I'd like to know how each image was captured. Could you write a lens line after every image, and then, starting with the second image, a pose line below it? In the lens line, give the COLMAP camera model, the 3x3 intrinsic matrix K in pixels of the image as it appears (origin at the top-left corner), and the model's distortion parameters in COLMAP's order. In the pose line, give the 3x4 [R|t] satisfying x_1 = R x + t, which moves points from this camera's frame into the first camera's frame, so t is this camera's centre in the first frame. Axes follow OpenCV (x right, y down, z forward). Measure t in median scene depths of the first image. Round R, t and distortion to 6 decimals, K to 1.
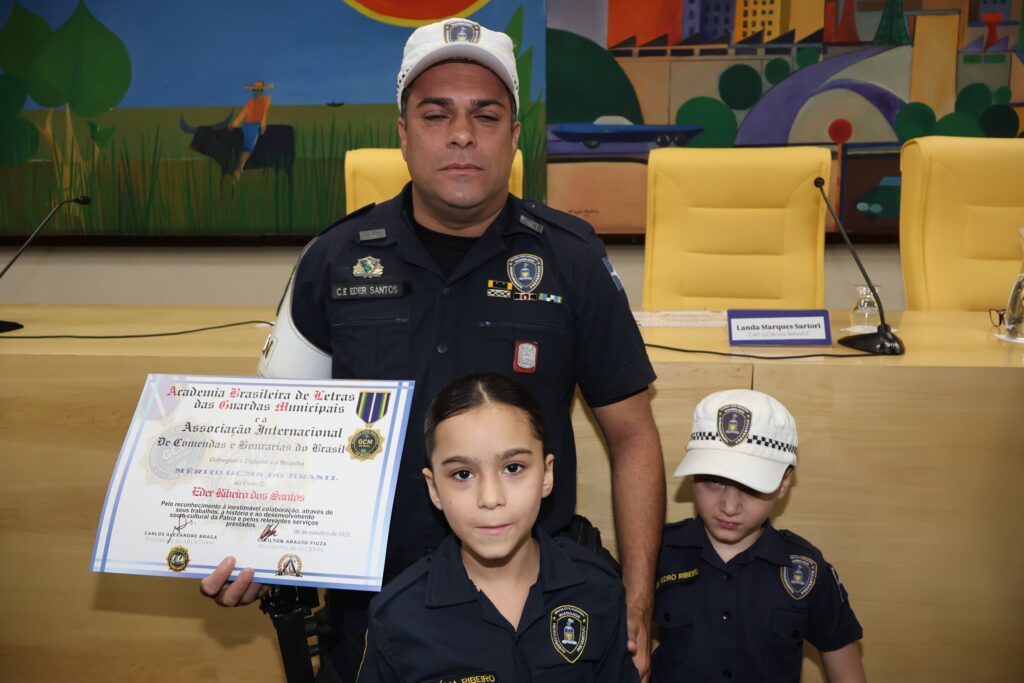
lens RADIAL K [[868.5, 0, 512.0], [0, 868.5, 341.5], [0, 0, 1]] dist [0.003292, -0.003506]
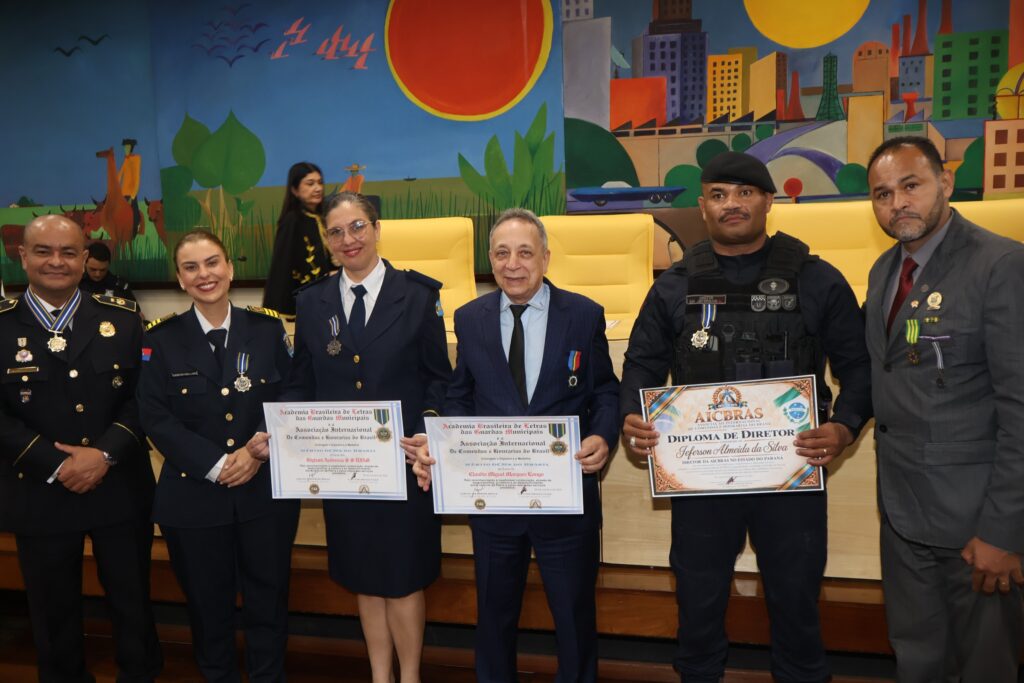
lens RADIAL K [[868.5, 0, 512.0], [0, 868.5, 341.5], [0, 0, 1]] dist [0.003292, -0.003506]
pose [[0.991236, -0.010248, -0.131705, 0.133889], [0.004749, 0.999107, -0.041995, 0.036650], [0.132018, 0.041002, 0.990399, -0.314830]]
